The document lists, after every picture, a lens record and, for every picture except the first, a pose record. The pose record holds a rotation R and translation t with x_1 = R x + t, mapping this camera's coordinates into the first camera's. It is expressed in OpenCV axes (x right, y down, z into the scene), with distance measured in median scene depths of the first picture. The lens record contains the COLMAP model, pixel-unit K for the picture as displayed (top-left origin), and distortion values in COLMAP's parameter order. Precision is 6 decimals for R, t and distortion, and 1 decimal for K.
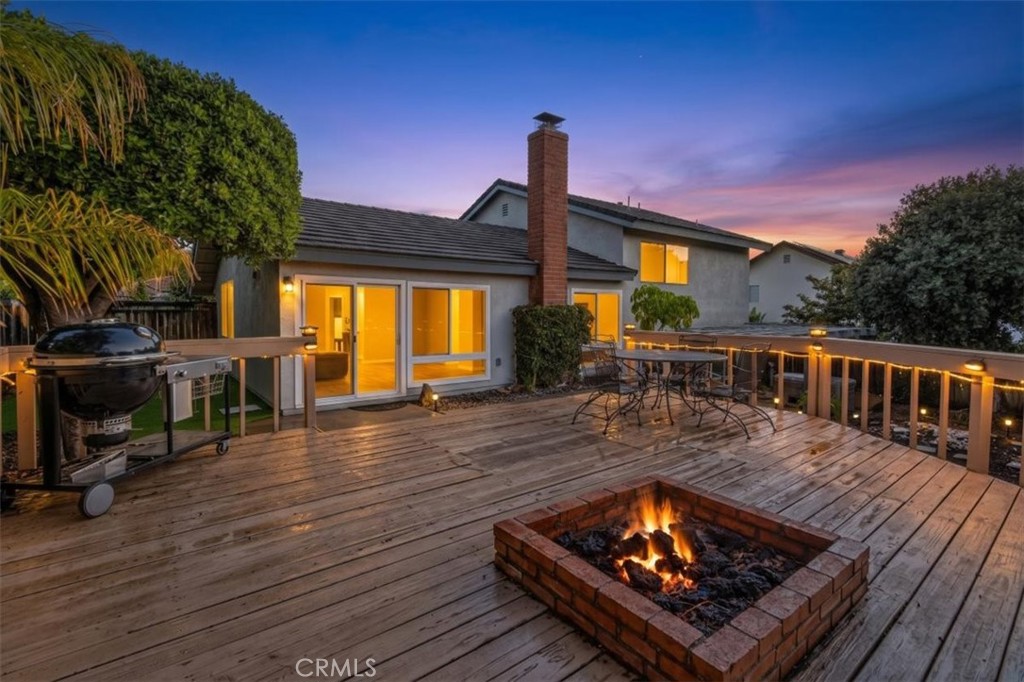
lens RADIAL K [[465.1, 0, 510.8], [0, 465.1, 326.9], [0, 0, 1]] dist [-0.000365, 0.000486]
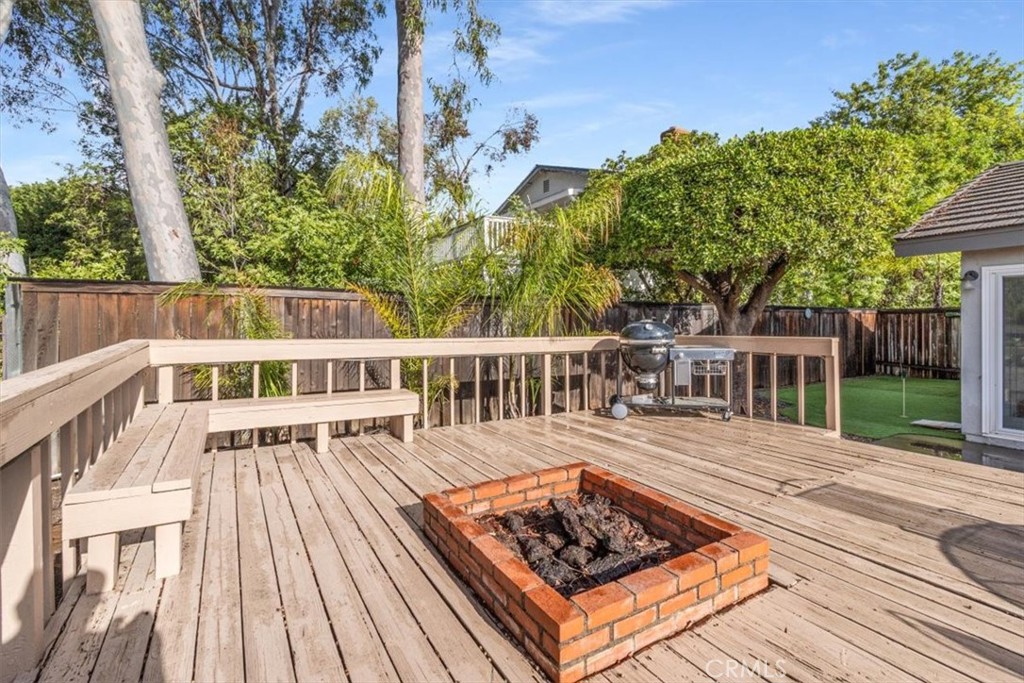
lens RADIAL K [[465.1, 0, 510.8], [0, 465.1, 327.4], [0, 0, 1]] dist [-0.000365, 0.000486]
pose [[-0.116516, 0.014019, -0.993090, 0.850024], [-0.023406, 0.999584, 0.016857, -0.005780], [0.992913, 0.025208, -0.116139, 0.568057]]
